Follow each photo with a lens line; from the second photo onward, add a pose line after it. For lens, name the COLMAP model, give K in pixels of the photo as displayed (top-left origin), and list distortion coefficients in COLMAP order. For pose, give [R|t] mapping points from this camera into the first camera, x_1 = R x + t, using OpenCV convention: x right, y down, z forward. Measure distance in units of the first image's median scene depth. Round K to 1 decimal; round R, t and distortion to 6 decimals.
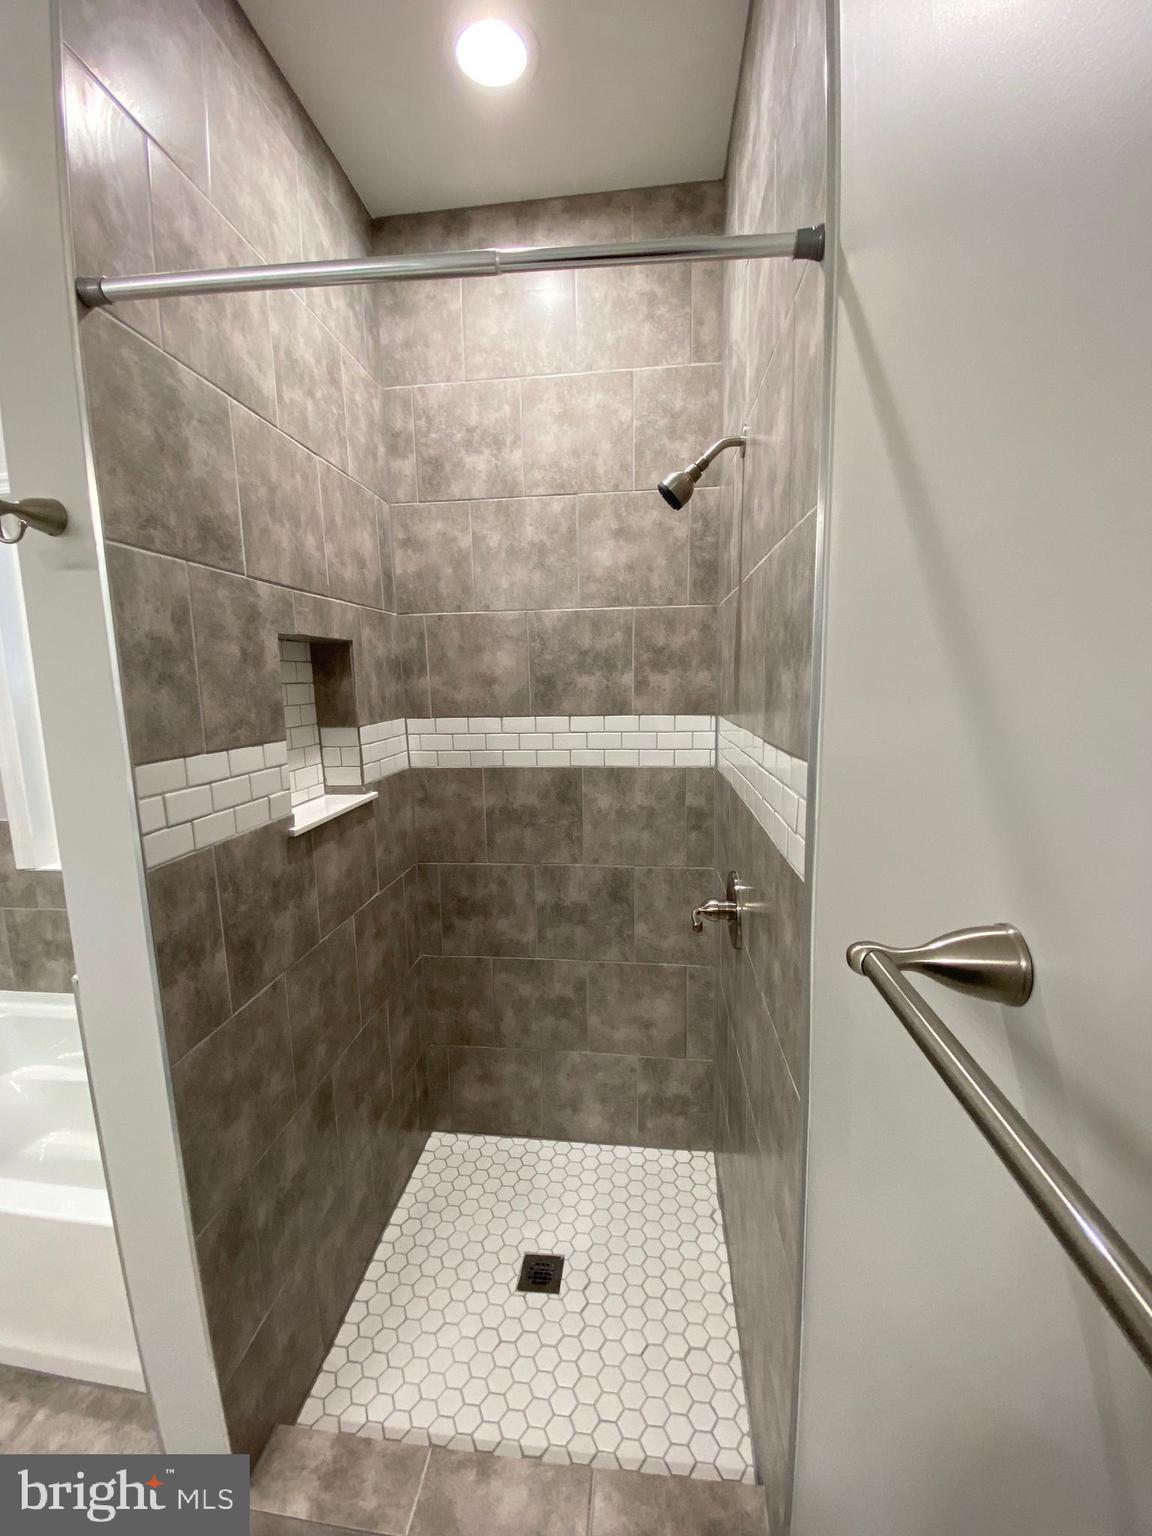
lens RADIAL K [[614.6, 0, 573.2], [0, 614.6, 770.4], [0, 0, 1]] dist [0.049623, -0.041621]
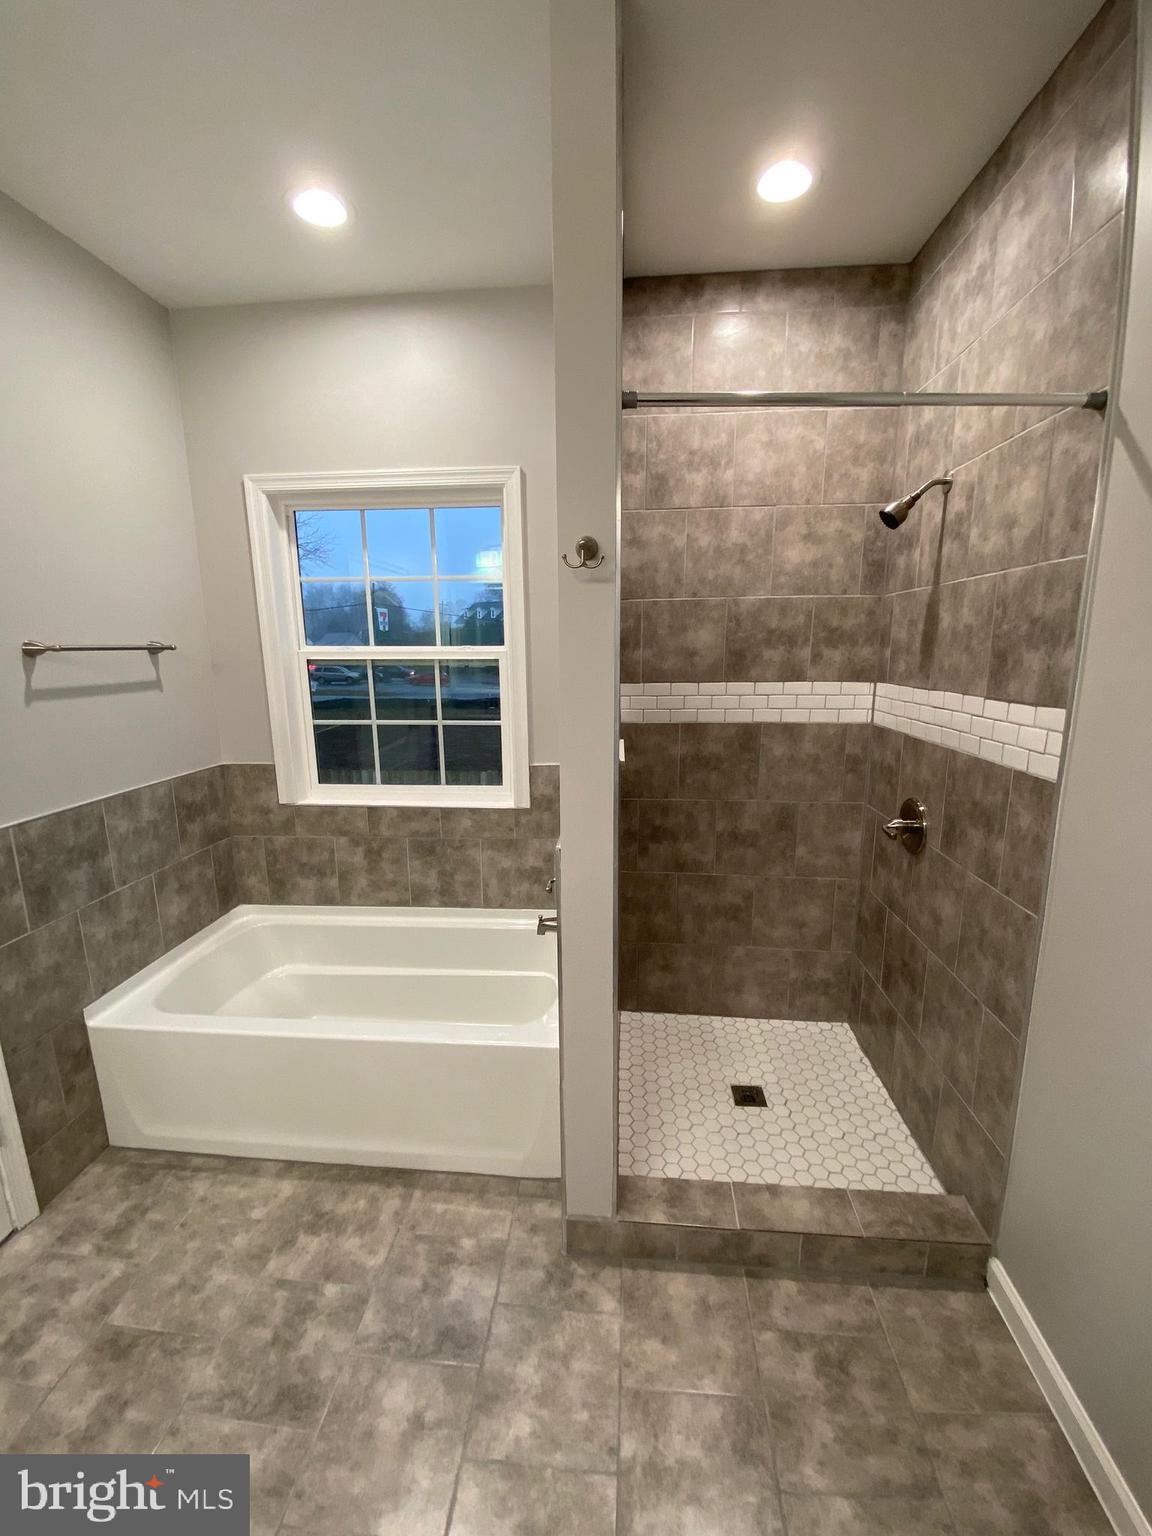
lens RADIAL K [[614.6, 0, 573.2], [0, 614.6, 770.4], [0, 0, 1]] dist [0.049623, -0.041621]
pose [[0.999321, 0.007279, 0.036118, -0.427915], [-0.008908, 0.998941, 0.045146, 0.039512], [-0.035751, -0.045437, 0.998327, -0.266175]]
